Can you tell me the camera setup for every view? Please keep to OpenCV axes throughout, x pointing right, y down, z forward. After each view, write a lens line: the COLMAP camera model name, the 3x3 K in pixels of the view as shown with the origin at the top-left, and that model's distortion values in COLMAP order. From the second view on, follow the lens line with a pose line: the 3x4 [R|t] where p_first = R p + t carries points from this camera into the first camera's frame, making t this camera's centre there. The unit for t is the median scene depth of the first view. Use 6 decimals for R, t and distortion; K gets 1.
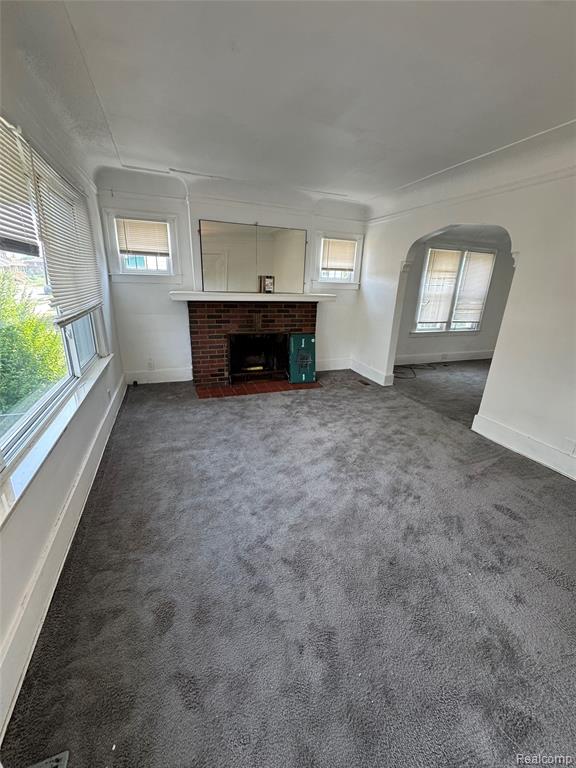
lens RADIAL K [[309.7, 0, 289.4], [0, 309.7, 383.8], [0, 0, 1]] dist [-0.002540, 0.000485]
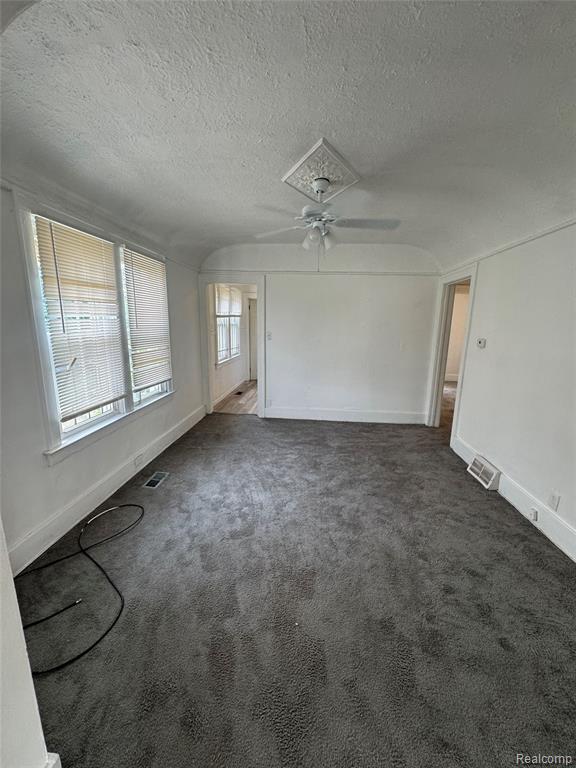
lens RADIAL K [[309.7, 0, 287.8], [0, 309.7, 382.0], [0, 0, 1]] dist [-0.002540, 0.000485]
pose [[0.431526, -0.199877, 0.879679, 0.223392], [0.278013, 0.957148, 0.081100, -0.196018], [-0.858192, 0.209565, 0.468602, 0.599024]]
